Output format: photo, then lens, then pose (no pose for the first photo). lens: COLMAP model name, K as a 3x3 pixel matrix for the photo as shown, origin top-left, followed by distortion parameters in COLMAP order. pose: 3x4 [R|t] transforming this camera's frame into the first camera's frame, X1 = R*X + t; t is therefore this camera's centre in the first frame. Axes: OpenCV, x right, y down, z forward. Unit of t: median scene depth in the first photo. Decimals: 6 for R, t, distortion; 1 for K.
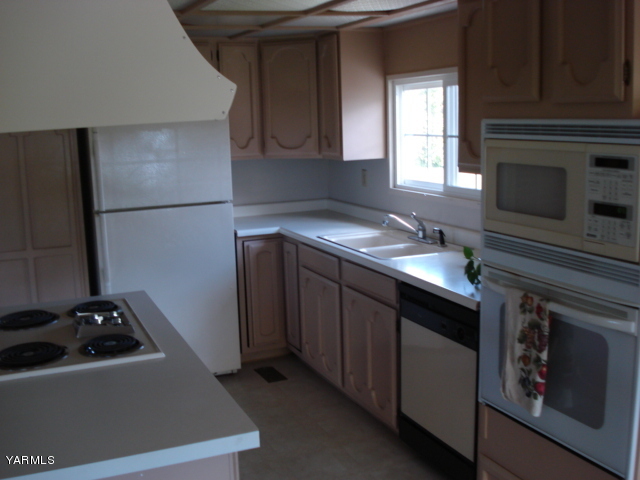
lens RADIAL K [[730.7, 0, 320.0], [0, 730.7, 240.0], [0, 0, 1]] dist [-0.089888, -0.012696]
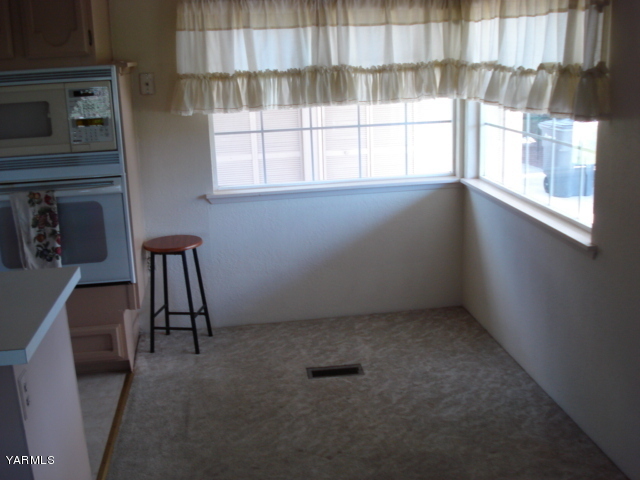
lens RADIAL K [[730.7, 0, 320.0], [0, 730.7, 240.0], [0, 0, 1]] dist [-0.089888, -0.012696]
pose [[0.263983, -0.224850, 0.937953, -0.931155], [0.194429, 0.964891, 0.176587, 0.025249], [-0.944728, 0.135749, 0.298433, 0.046547]]
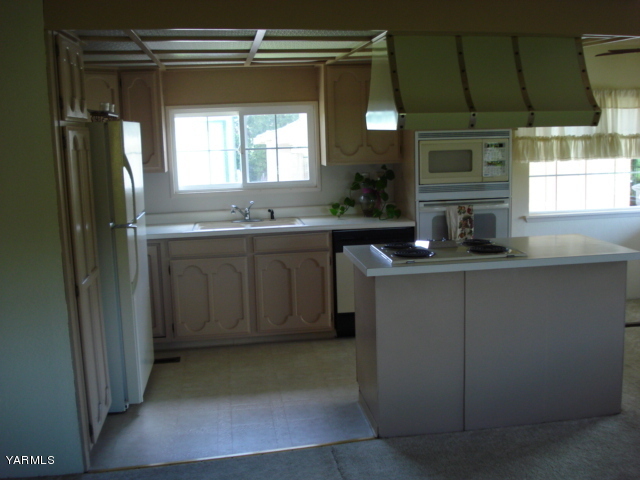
lens RADIAL K [[730.7, 0, 320.0], [0, 730.7, 240.0], [0, 0, 1]] dist [-0.089888, -0.012696]
pose [[0.260131, -0.126695, 0.957225, -2.064092], [0.187192, 0.979163, 0.078728, -0.084743], [-0.947254, 0.158705, 0.278427, 0.800306]]
